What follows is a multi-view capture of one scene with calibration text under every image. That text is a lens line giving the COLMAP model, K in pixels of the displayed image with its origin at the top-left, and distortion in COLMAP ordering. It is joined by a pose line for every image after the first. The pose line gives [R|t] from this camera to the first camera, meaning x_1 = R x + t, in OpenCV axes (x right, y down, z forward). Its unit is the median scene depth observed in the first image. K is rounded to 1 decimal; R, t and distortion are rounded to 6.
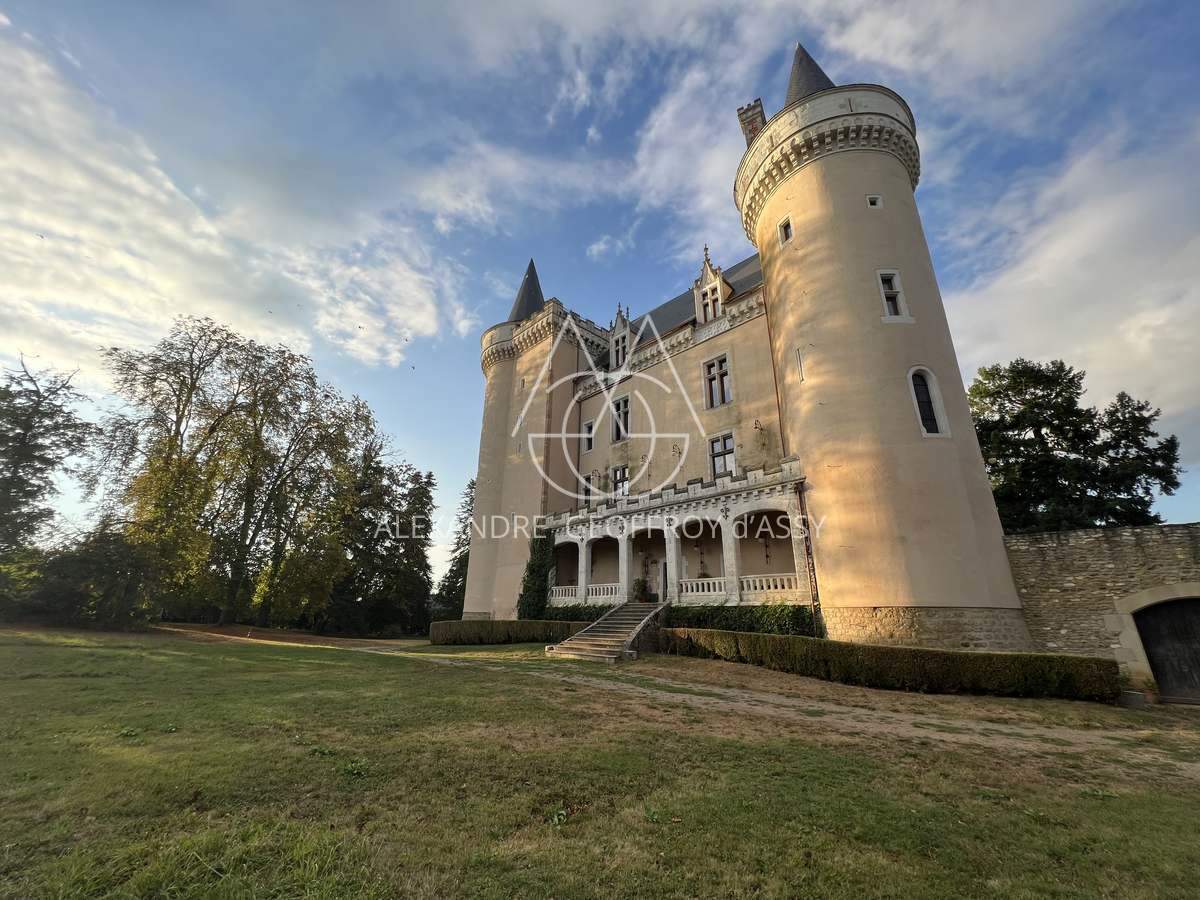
lens RADIAL K [[481.2, 0, 599.4], [0, 481.2, 452.0], [0, 0, 1]] dist [-0.001314, 0.000622]
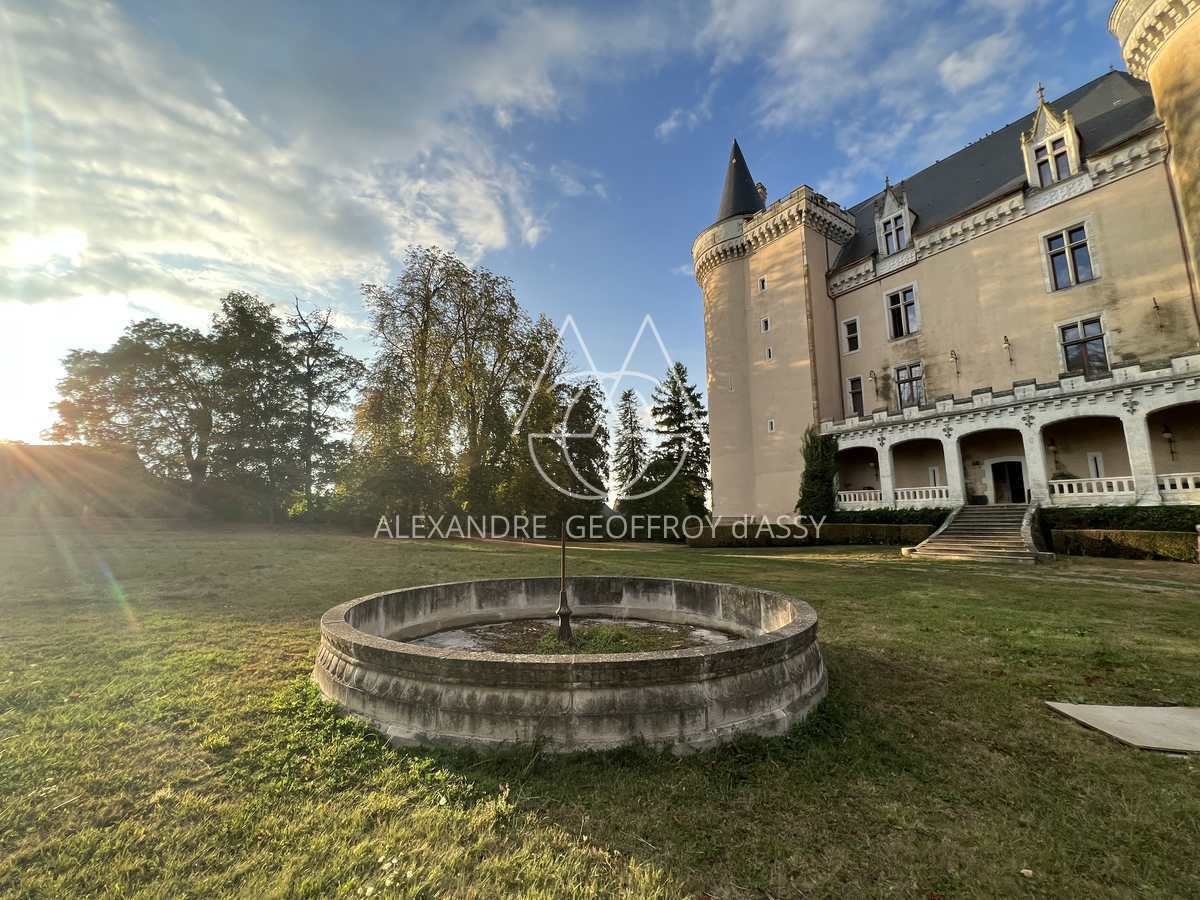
lens RADIAL K [[481.2, 0, 598.1], [0, 481.2, 454.3], [0, 0, 1]] dist [-0.001314, 0.000622]
pose [[0.986707, -0.039226, -0.157702, -0.335651], [0.068793, 0.980013, 0.186658, -0.013237], [0.147229, -0.195026, 0.969685, -0.021455]]
